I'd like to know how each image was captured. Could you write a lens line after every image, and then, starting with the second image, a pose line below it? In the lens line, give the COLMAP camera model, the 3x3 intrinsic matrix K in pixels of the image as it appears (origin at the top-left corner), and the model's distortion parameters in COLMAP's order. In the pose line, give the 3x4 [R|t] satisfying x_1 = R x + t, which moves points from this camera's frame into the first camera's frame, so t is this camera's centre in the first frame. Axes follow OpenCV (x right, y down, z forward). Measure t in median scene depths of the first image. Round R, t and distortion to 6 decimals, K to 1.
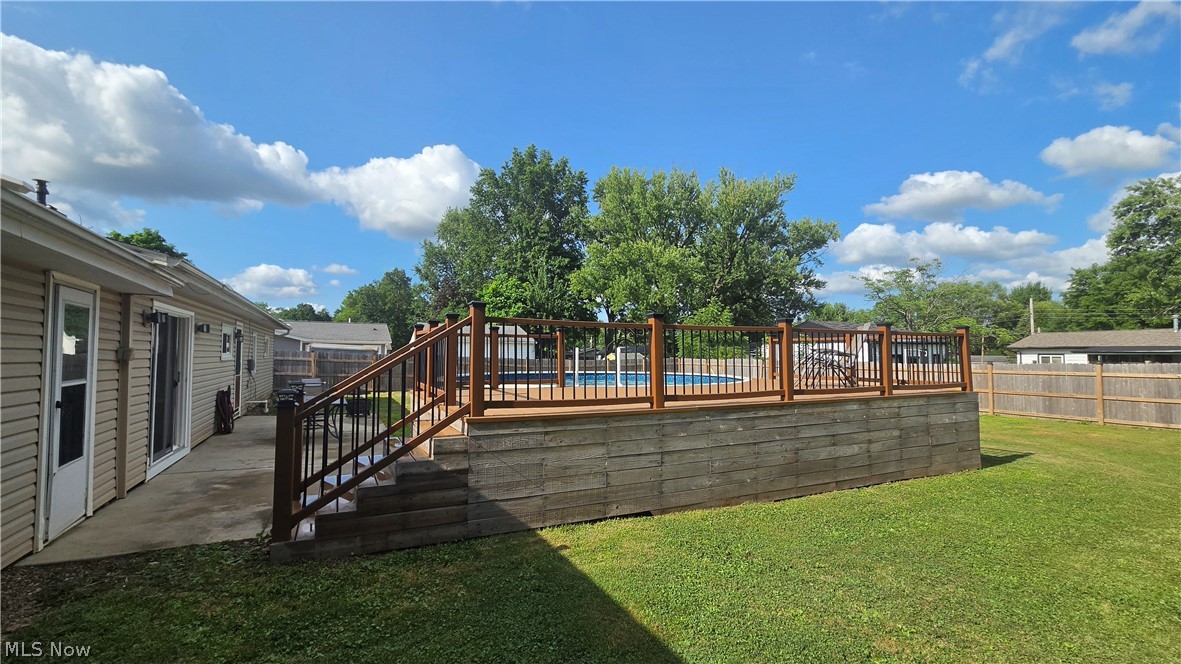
lens RADIAL K [[482.9, 0, 586.4], [0, 482.9, 333.6], [0, 0, 1]] dist [-0.003757, 0.000234]
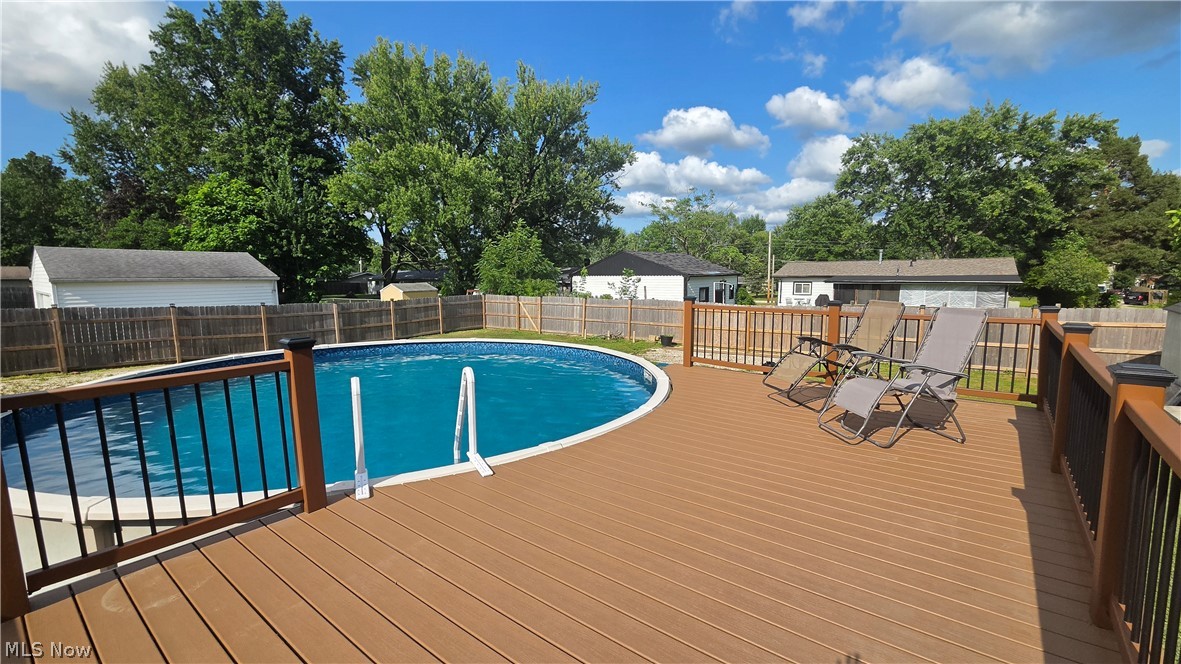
lens RADIAL K [[482.9, 0, 586.4], [0, 482.9, 333.6], [0, 0, 1]] dist [-0.003757, 0.000234]
pose [[0.902797, -0.061569, 0.425637, -0.002563], [-0.010165, 0.986368, 0.164241, -0.012646], [-0.429947, -0.152603, 0.889864, 0.107664]]
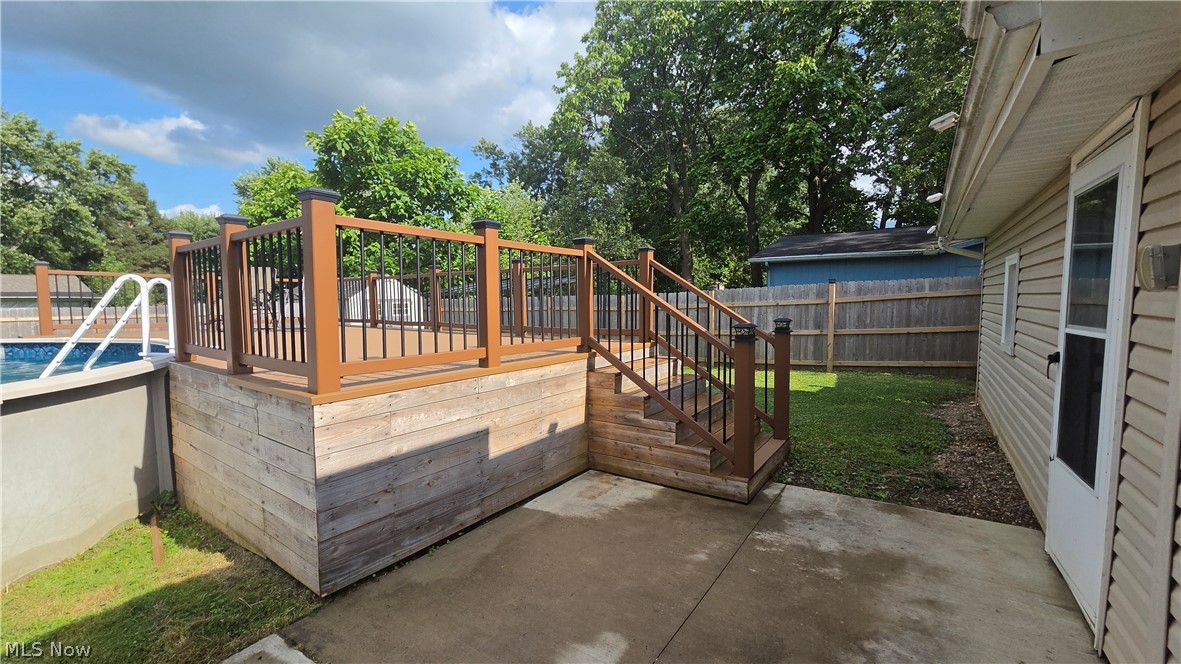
lens RADIAL K [[482.9, 0, 586.4], [0, 482.9, 333.6], [0, 0, 1]] dist [-0.003757, 0.000234]
pose [[-0.468379, -0.060560, 0.881450, -0.106877], [-0.037223, 0.998115, 0.048795, 0.008085], [-0.882743, -0.009956, -0.469751, 0.146572]]
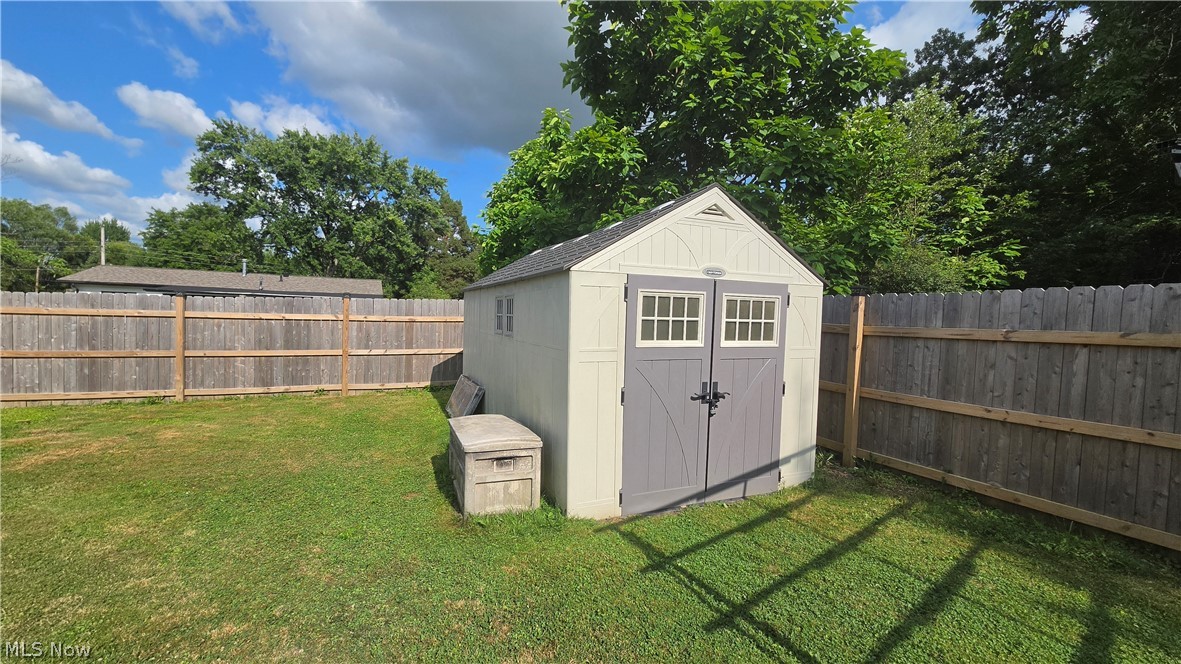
lens RADIAL K [[482.9, 0, 586.4], [0, 482.9, 333.6], [0, 0, 1]] dist [-0.003757, 0.000234]
pose [[0.045792, -0.035153, 0.998332, 0.139412], [-0.078776, 0.996141, 0.038689, 0.012931], [-0.995840, -0.080416, 0.042846, 0.133259]]
